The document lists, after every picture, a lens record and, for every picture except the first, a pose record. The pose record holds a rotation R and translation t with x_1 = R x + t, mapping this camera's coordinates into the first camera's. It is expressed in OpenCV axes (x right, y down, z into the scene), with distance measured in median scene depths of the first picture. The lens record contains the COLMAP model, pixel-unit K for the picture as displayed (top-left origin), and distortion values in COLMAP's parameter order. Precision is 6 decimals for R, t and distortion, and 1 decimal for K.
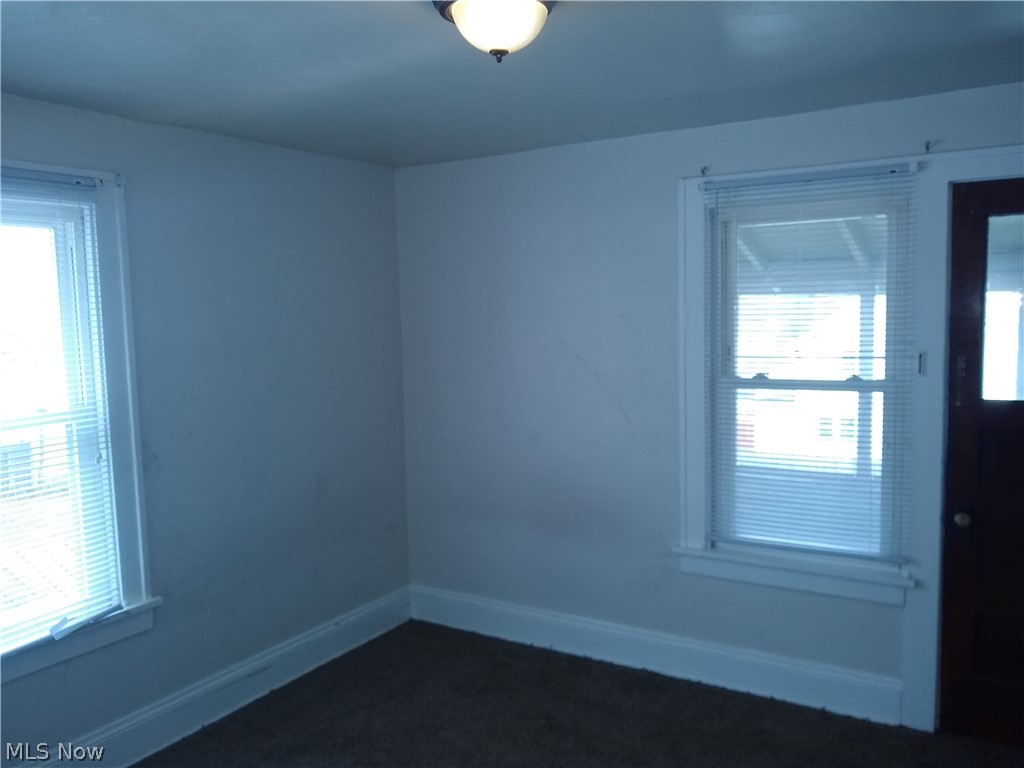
lens RADIAL K [[821.1, 0, 518.4], [0, 821.1, 387.4], [0, 0, 1]] dist [-0.002863, 0.000706]
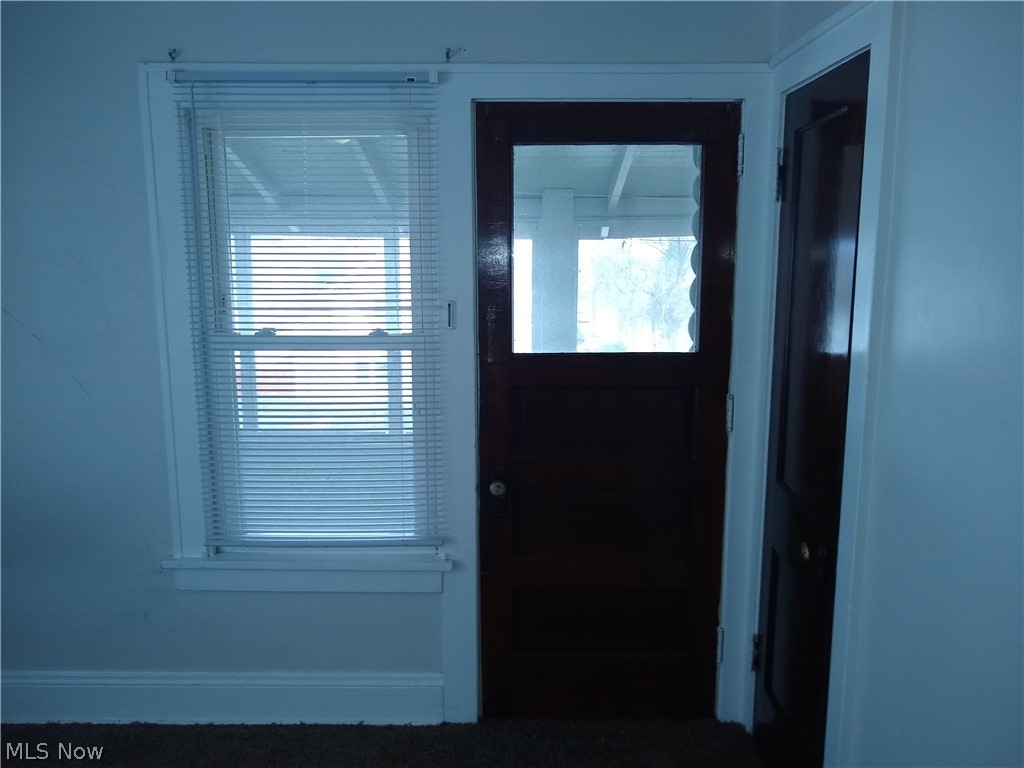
lens RADIAL K [[821.1, 0, 518.4], [0, 821.1, 387.4], [0, 0, 1]] dist [-0.002863, 0.000706]
pose [[0.853556, -0.063570, 0.517108, 0.097291], [0.030247, 0.996901, 0.072625, -0.012453], [-0.520122, -0.046349, 0.852833, 0.214373]]
